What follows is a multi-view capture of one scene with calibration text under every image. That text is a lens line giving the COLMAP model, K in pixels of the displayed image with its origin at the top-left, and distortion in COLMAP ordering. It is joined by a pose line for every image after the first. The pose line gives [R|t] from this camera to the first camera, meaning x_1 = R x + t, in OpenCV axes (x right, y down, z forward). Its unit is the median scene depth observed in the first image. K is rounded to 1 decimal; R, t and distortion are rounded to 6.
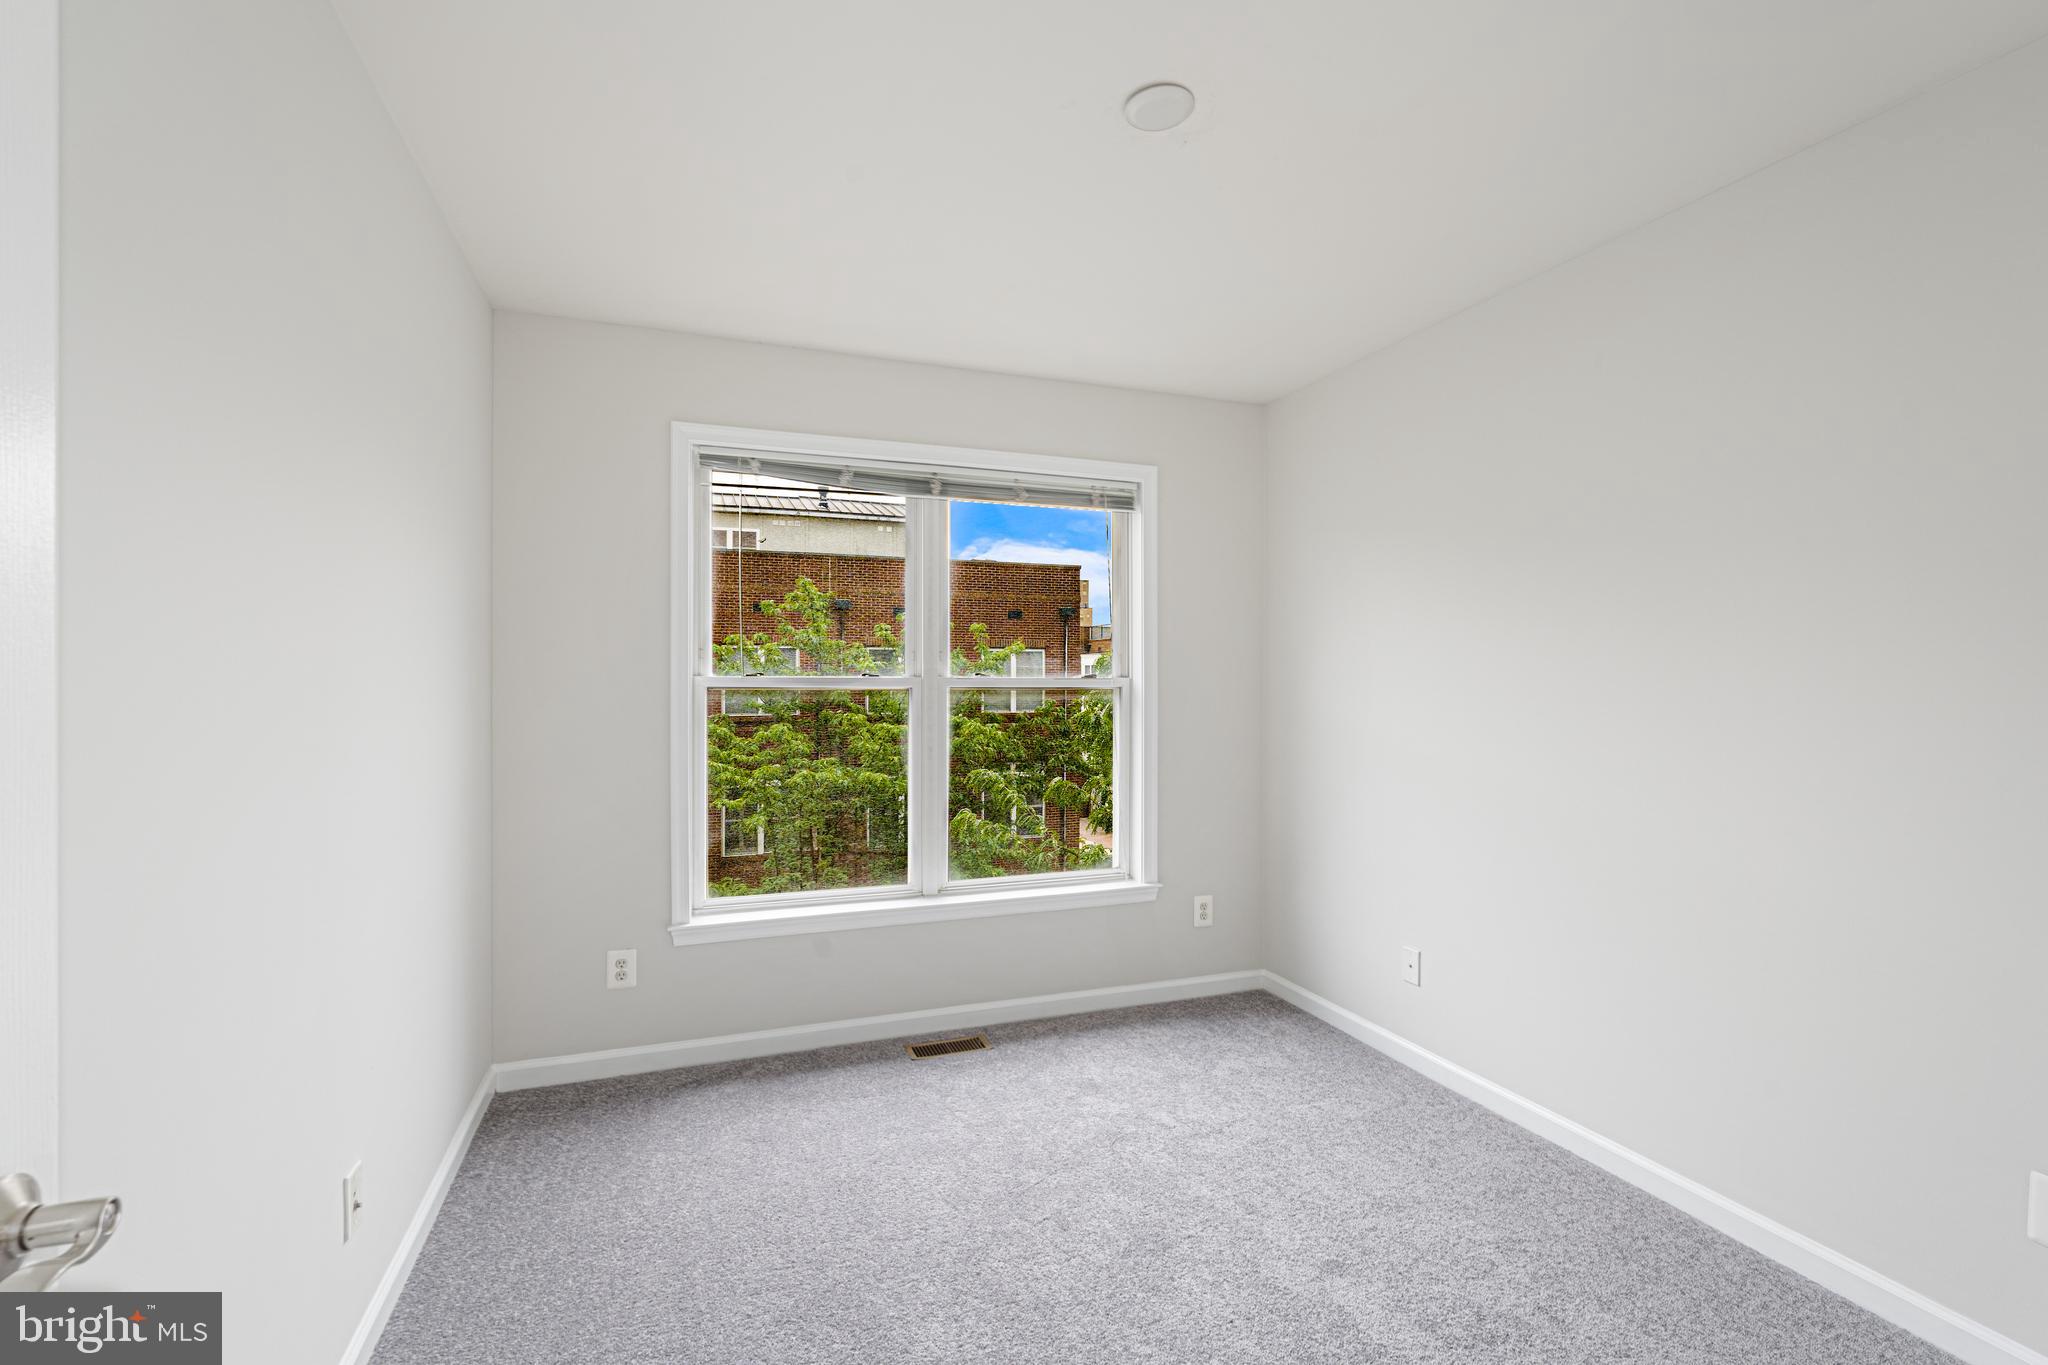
lens RADIAL K [[907.1, 0, 1041.8], [0, 907.1, 672.3], [0, 0, 1]] dist [-0.000665, -0.000578]
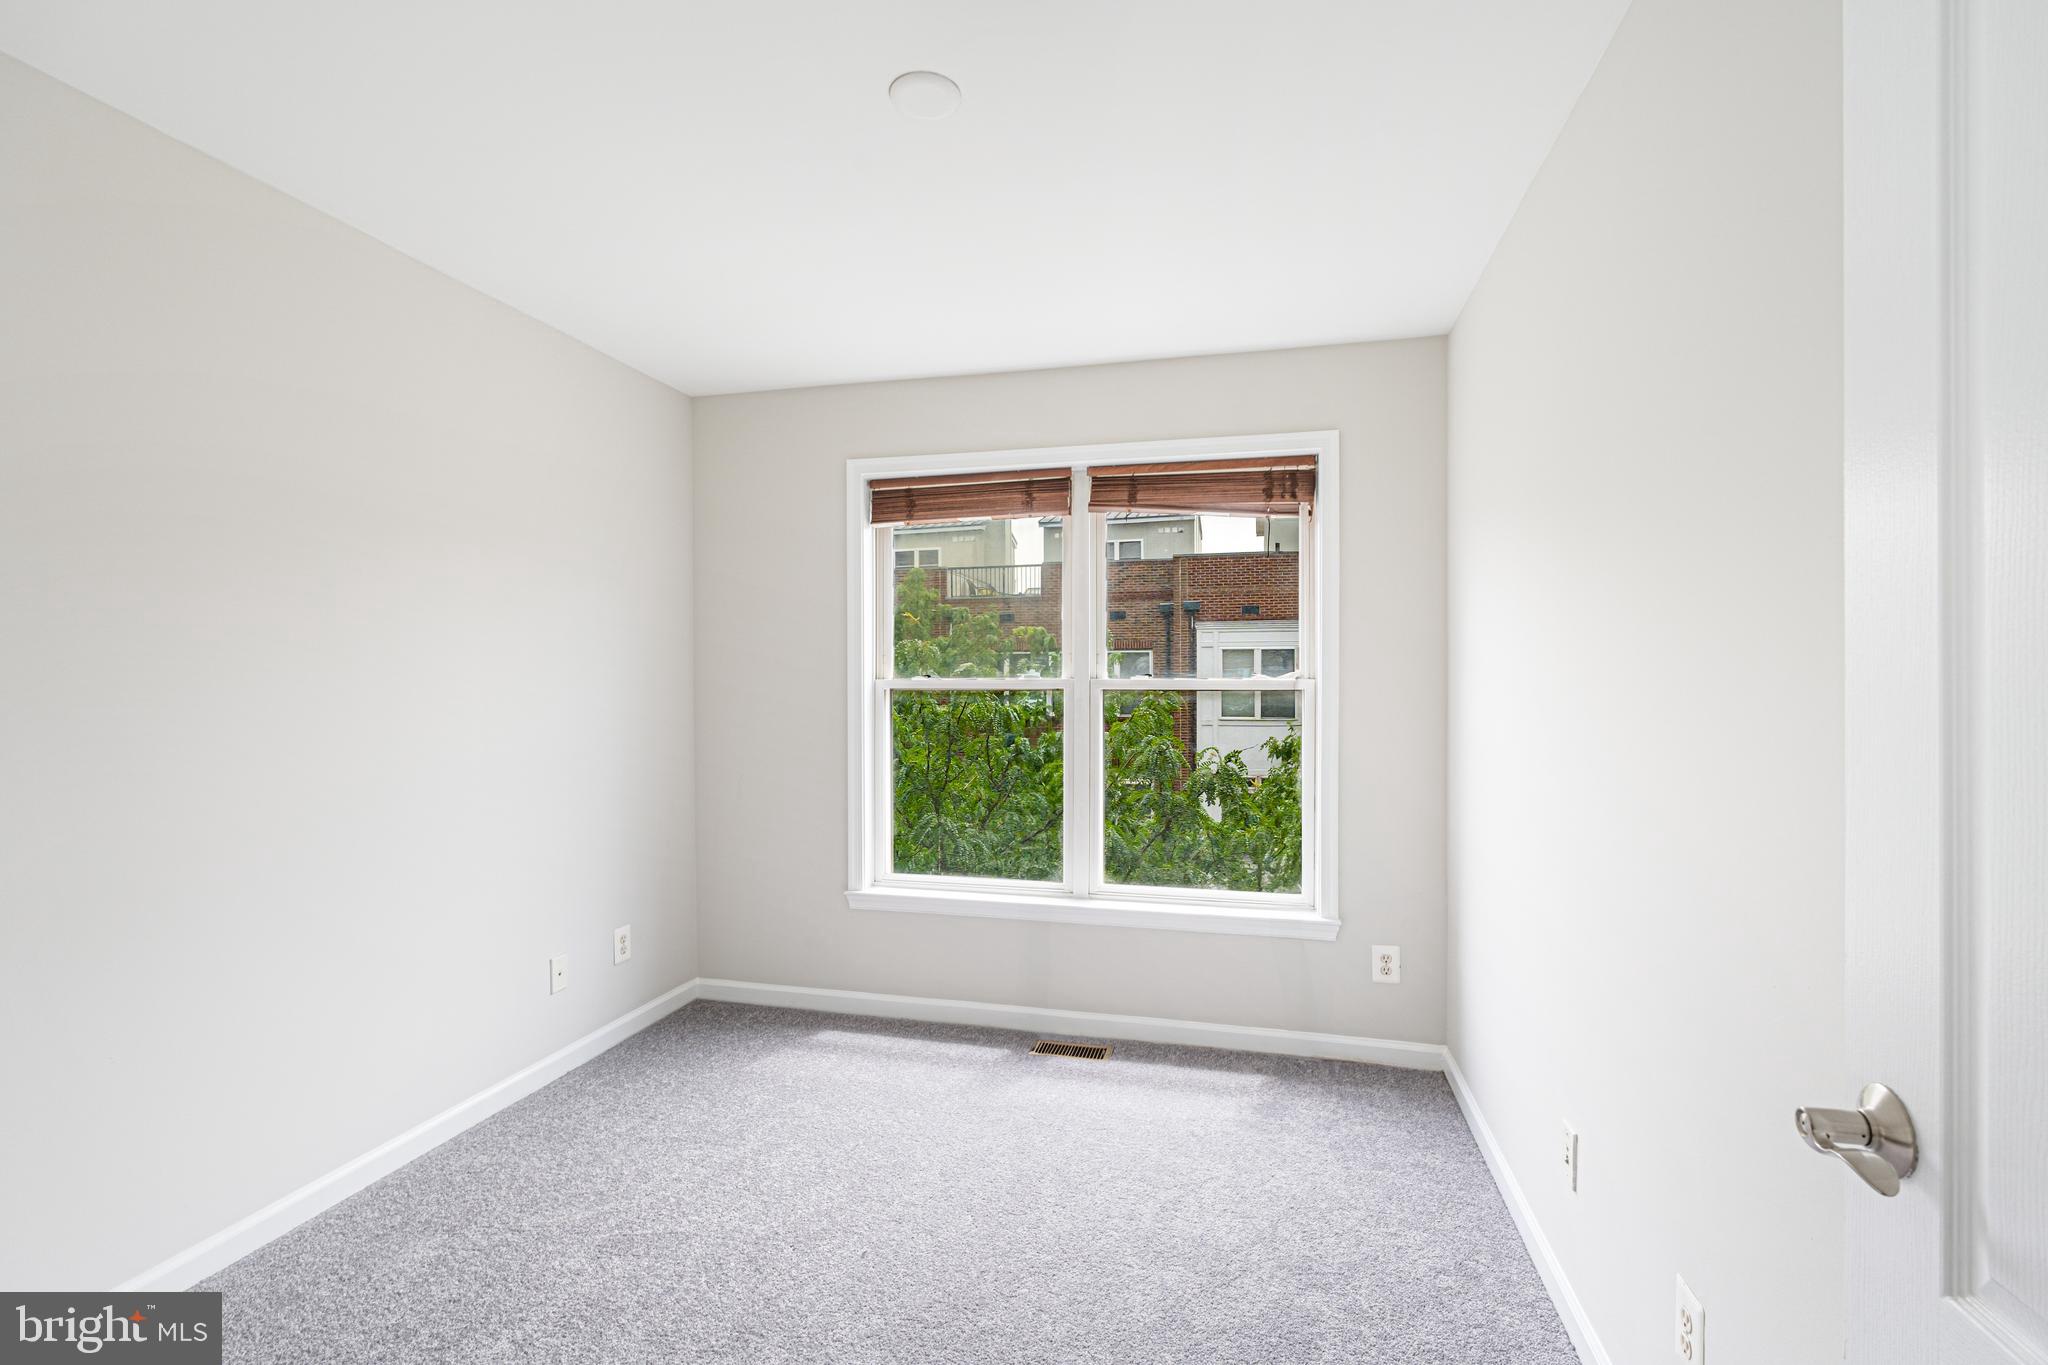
lens RADIAL K [[907.1, 0, 1037.6], [0, 907.1, 689.1], [0, 0, 1]] dist [-0.000665, -0.000578]
pose [[0.820812, 0.005678, -0.571170, 0.399558], [0.003537, 0.999881, 0.015024, 0.000901], [0.571187, -0.014352, 0.820694, 0.153178]]
